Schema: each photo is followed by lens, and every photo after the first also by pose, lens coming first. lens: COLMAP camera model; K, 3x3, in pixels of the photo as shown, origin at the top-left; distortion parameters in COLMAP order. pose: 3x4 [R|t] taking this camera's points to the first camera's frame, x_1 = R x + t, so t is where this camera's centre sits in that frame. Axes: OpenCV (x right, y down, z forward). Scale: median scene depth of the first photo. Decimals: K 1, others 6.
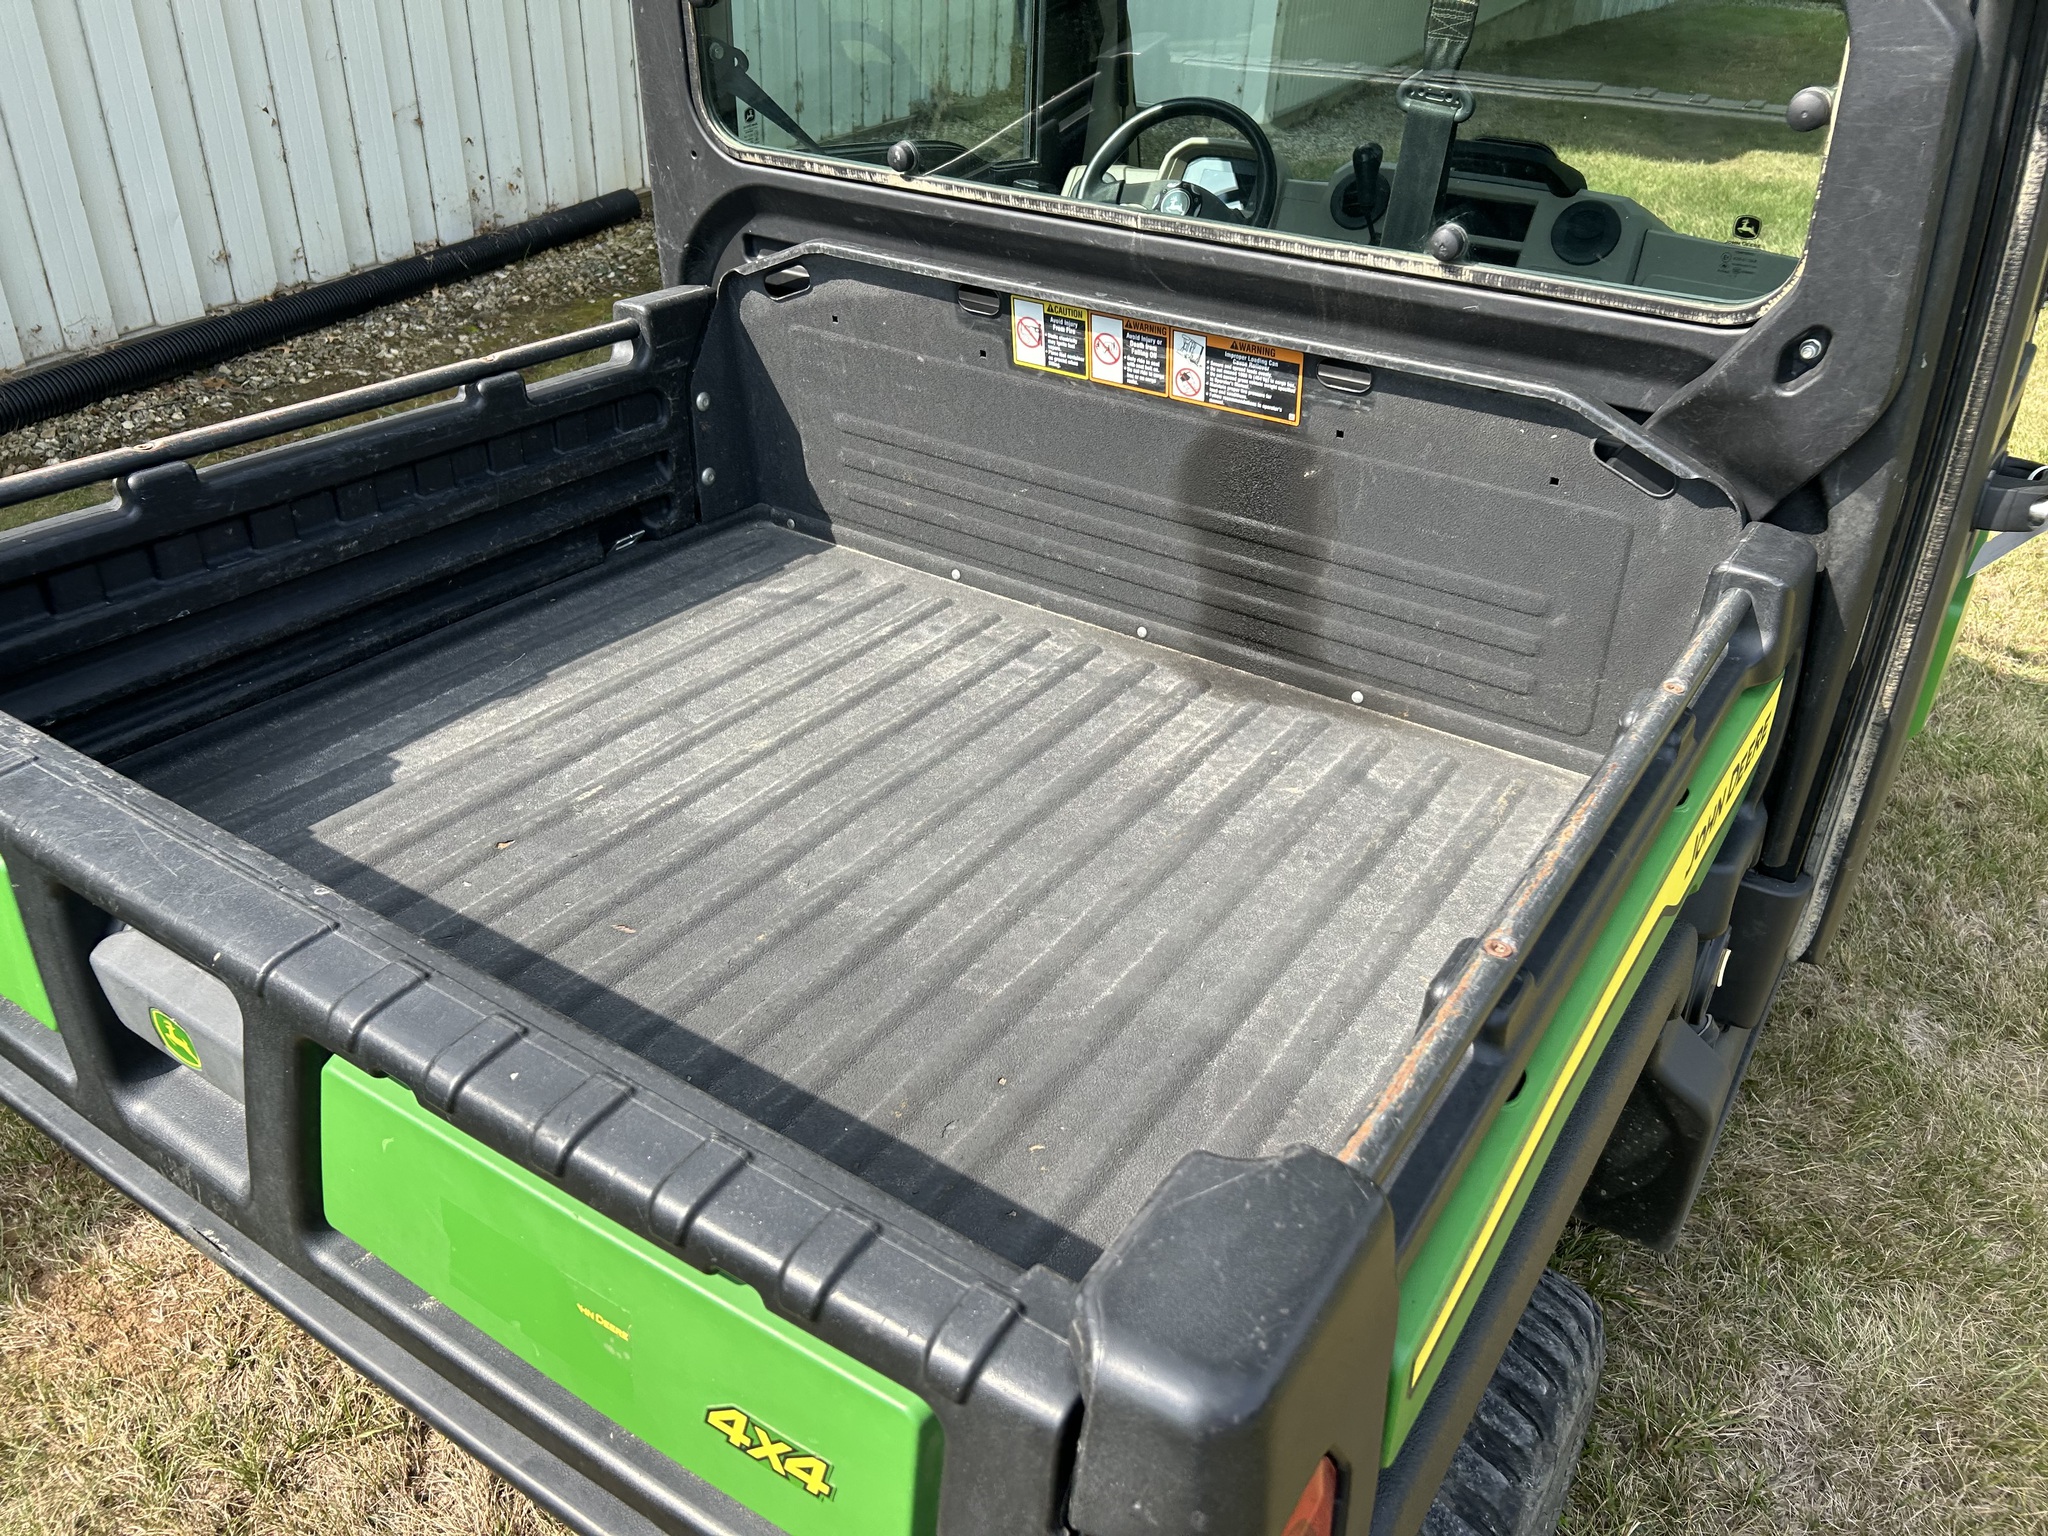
lens RADIAL K [[1558.5, 0, 1025.6], [0, 1558.5, 747.0], [0, 0, 1]] dist [0.008457, -0.002334]
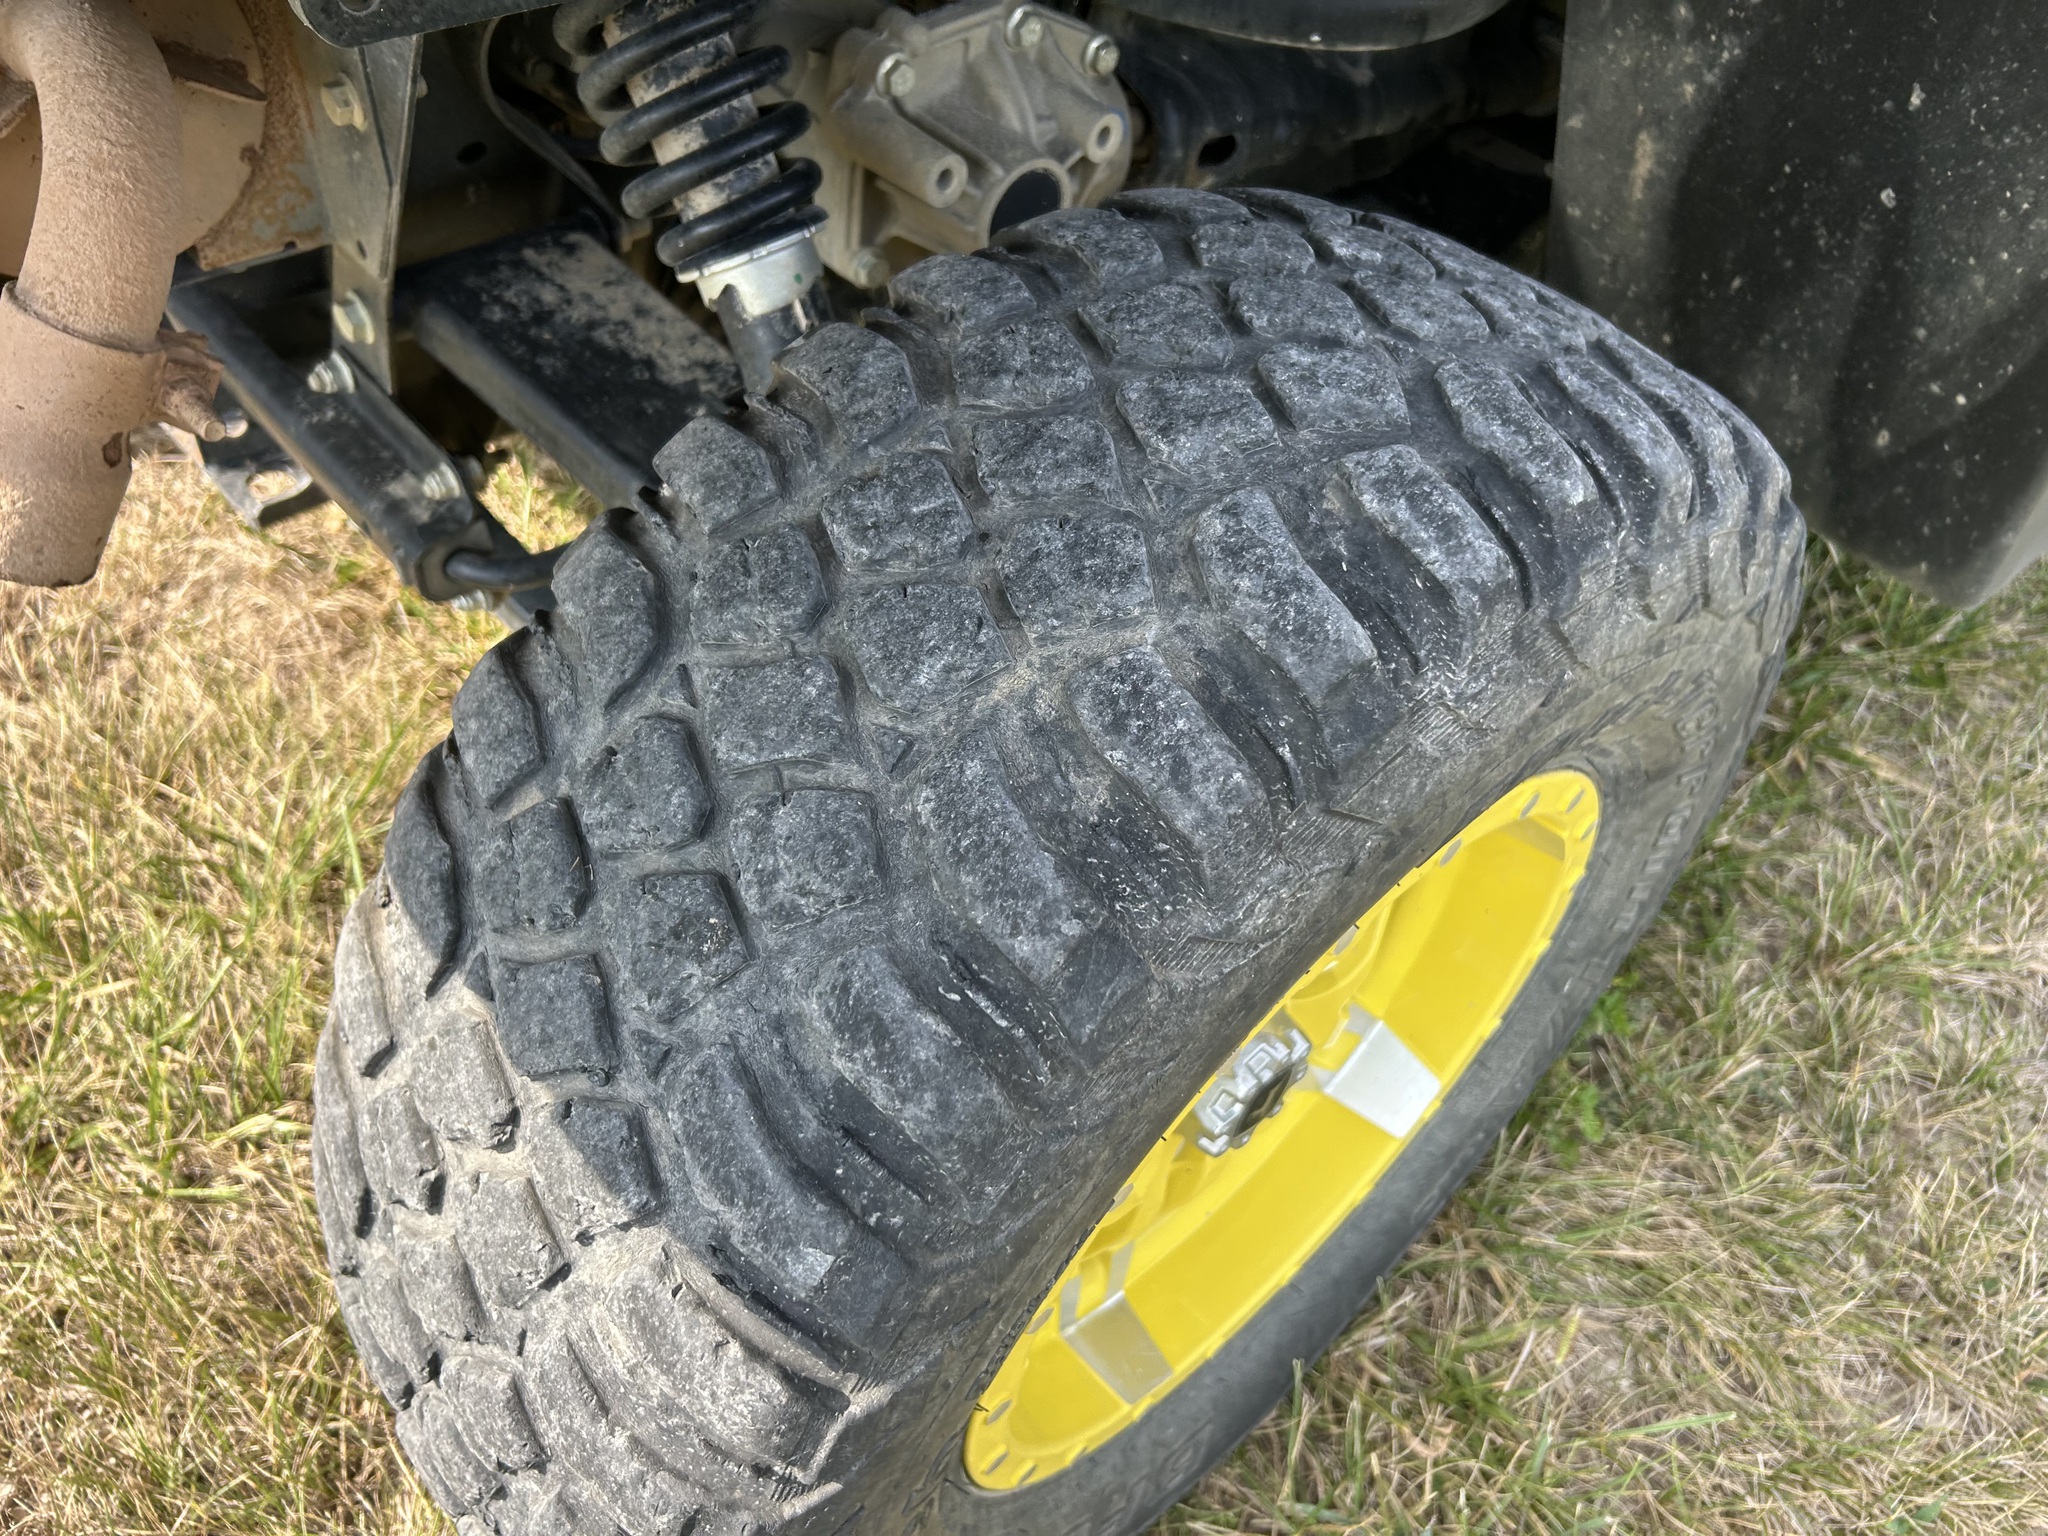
lens RADIAL K [[1549.0, 0, 1011.5], [0, 1549.0, 766.1], [0, 0, 1]] dist [0.056836, -0.050443]
pose [[0.967022, 0.208531, -0.146229, 0.193427], [-0.157075, 0.940247, 0.302097, 0.271864], [0.200488, -0.269165, 0.941995, 0.441126]]
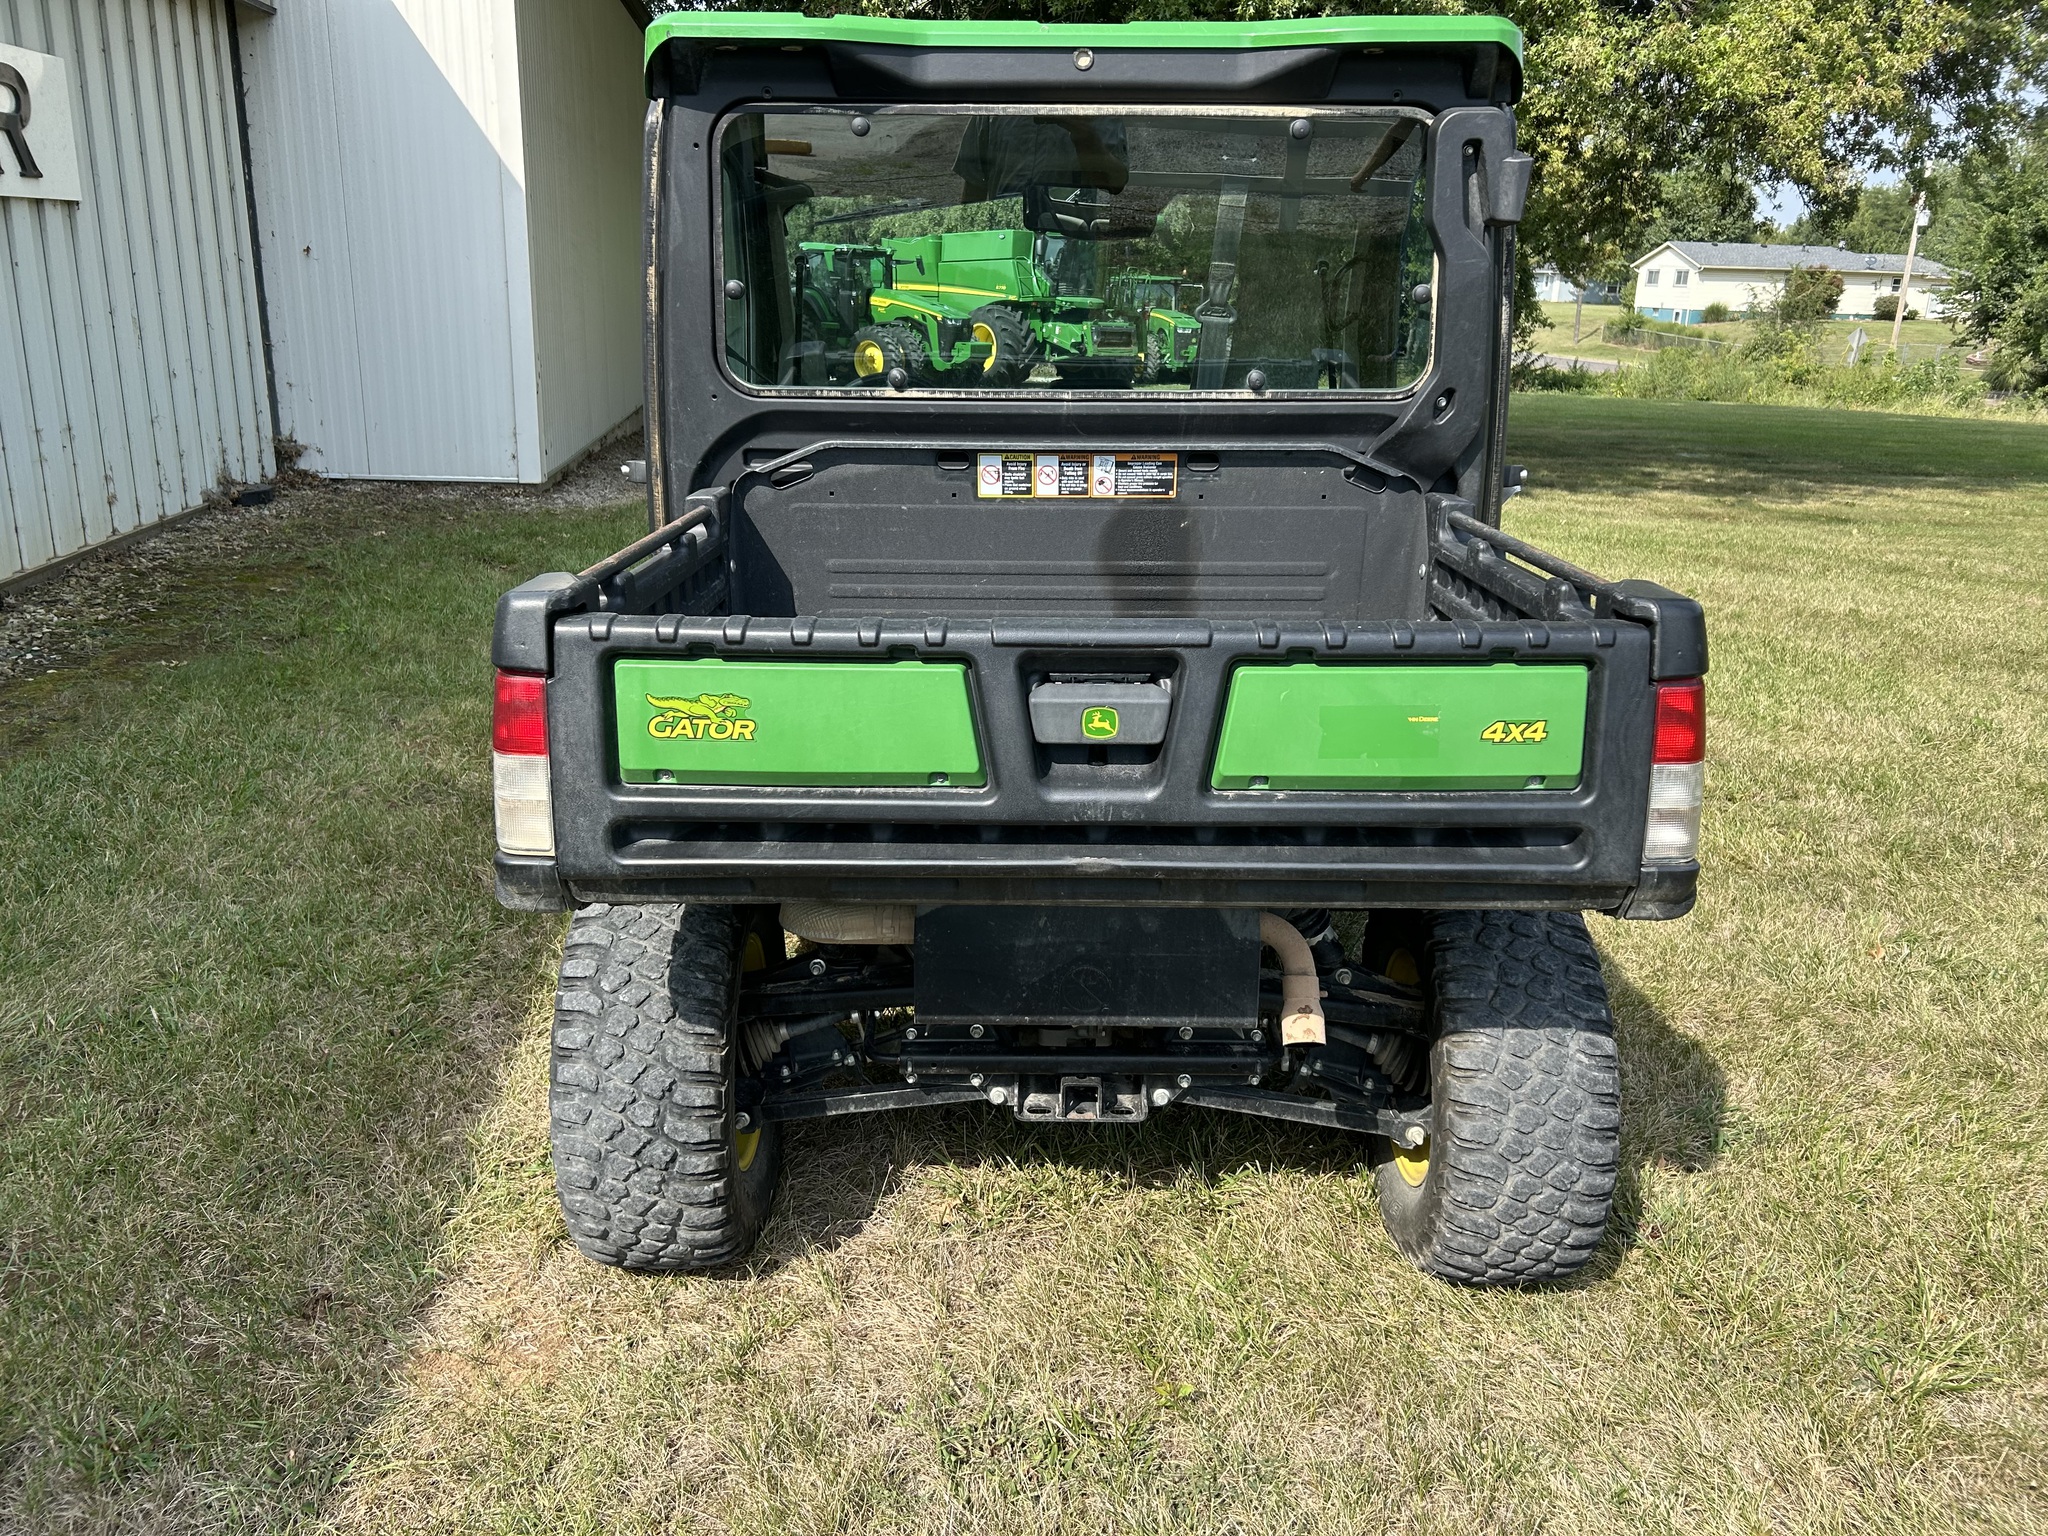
lens RADIAL K [[1548.8, 0, 1026.2], [0, 1548.8, 729.0], [0, 0, 1]] dist [0.060890, -0.051589]
pose [[0.839387, -0.172104, 0.515567, -0.868141], [0.291808, 0.942945, -0.160320, 0.257008], [-0.458560, 0.285017, 0.841717, -0.297118]]
